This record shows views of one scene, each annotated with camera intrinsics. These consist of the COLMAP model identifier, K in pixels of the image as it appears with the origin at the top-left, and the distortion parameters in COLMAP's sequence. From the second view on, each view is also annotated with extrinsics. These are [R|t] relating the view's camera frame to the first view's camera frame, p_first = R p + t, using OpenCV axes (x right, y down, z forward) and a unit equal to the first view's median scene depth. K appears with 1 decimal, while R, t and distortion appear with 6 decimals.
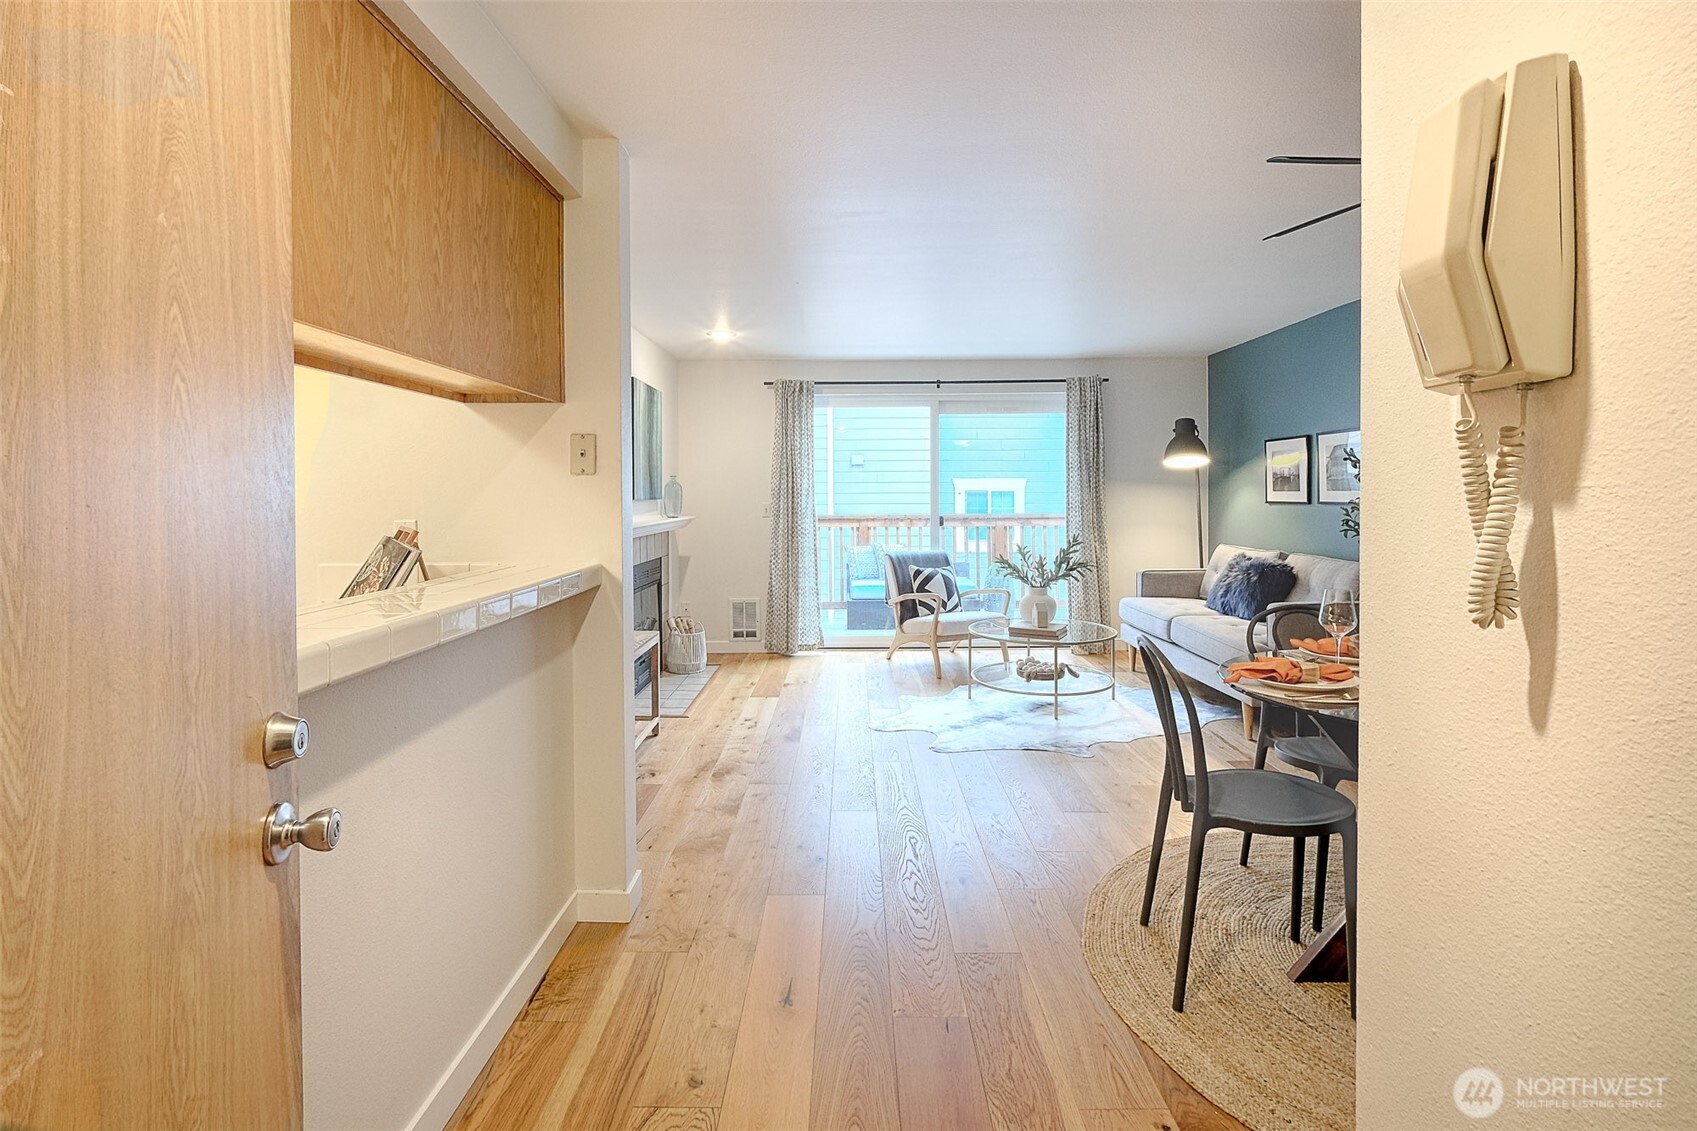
lens RADIAL K [[818.4, 0, 892.7], [0, 818.4, 501.6], [0, 0, 1]] dist [0.001838, -0.001174]
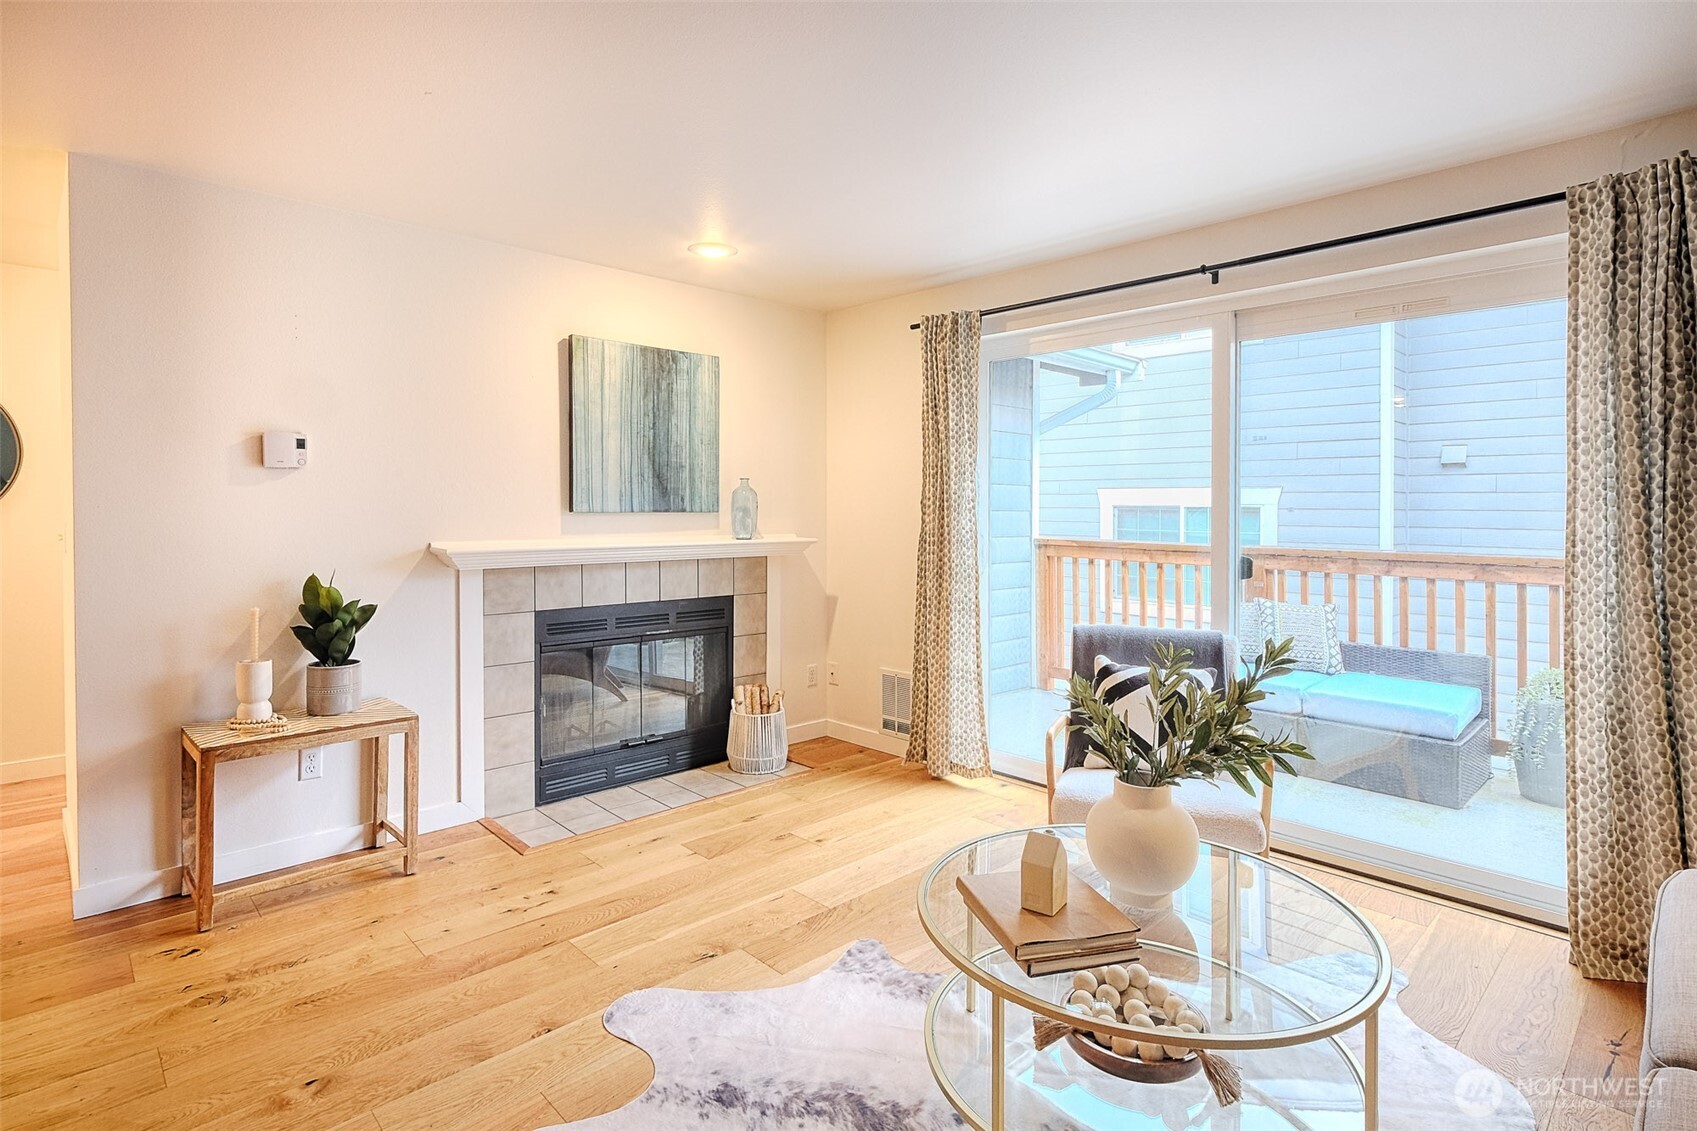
lens RADIAL K [[853.7, 0, 867.8], [0, 853.7, 527.0], [0, 0, 1]] dist [0.004648, -0.002671]
pose [[0.675868, 0.026235, -0.736555, 0.320715], [-0.017526, 0.999656, 0.019525, -0.006688], [0.736814, -0.000288, 0.676095, 0.589183]]
